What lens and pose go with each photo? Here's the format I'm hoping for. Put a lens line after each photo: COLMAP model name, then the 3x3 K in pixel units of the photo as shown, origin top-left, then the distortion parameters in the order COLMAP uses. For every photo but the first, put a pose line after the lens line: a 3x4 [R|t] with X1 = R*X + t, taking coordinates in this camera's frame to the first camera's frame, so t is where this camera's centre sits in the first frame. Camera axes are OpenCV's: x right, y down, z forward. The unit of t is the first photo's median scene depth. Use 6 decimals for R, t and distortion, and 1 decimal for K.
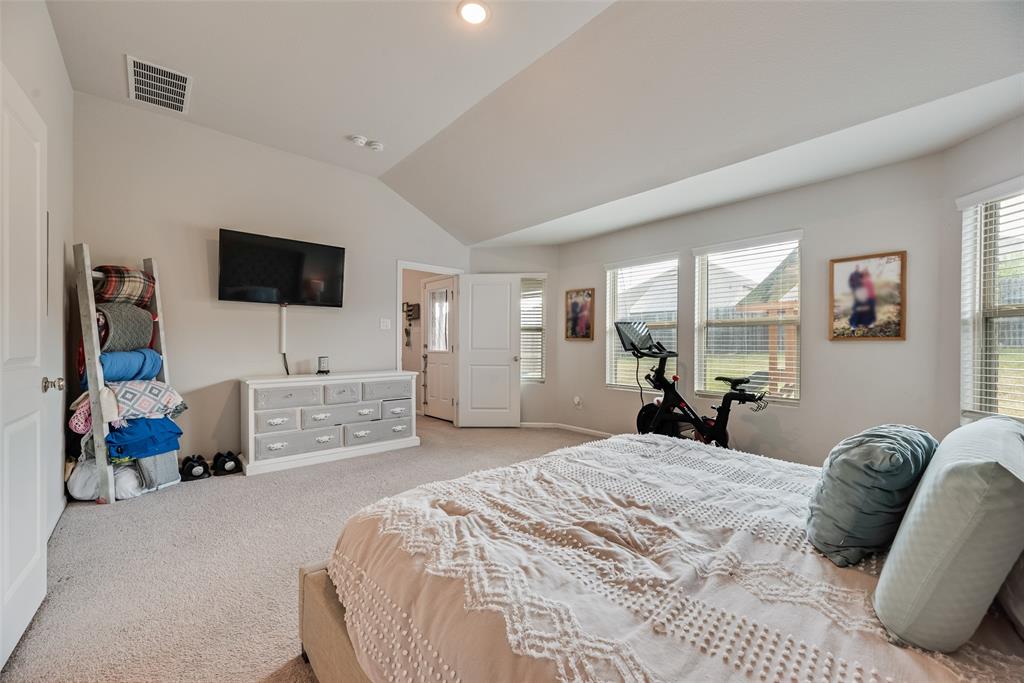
lens RADIAL K [[410.2, 0, 513.1], [0, 410.2, 346.0], [0, 0, 1]] dist [0.001654, 0.000041]
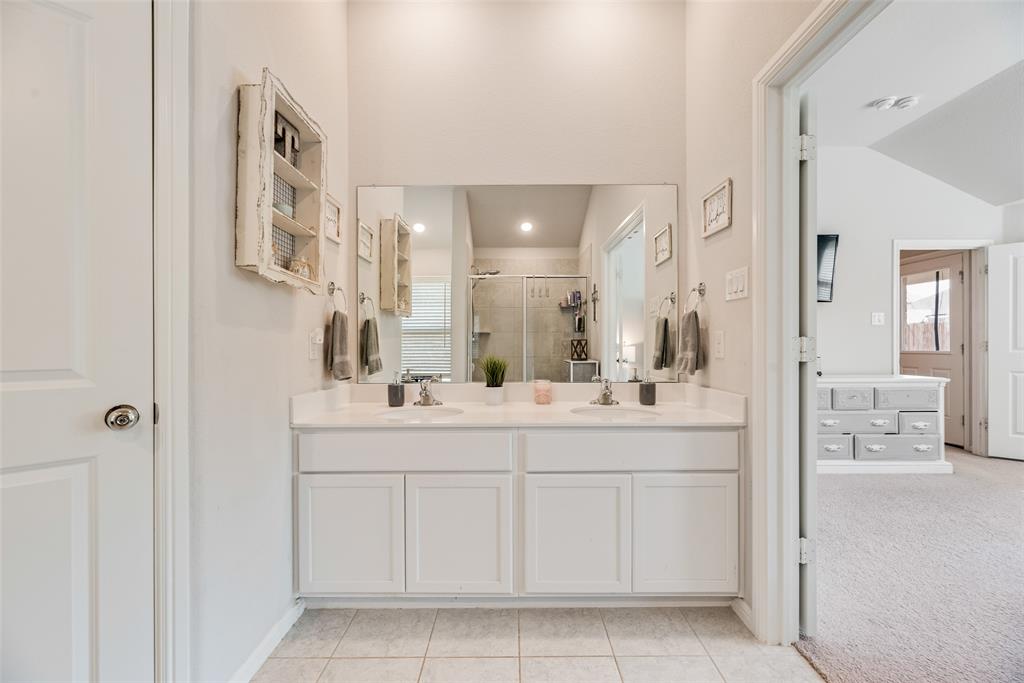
lens RADIAL K [[410.2, 0, 513.1], [0, 410.2, 346.0], [0, 0, 1]] dist [0.001654, 0.000041]
pose [[0.751446, -0.001841, -0.659792, -0.352733], [0.001830, 0.999998, -0.000706, 0.001320], [0.659792, -0.000677, 0.751448, -0.131614]]
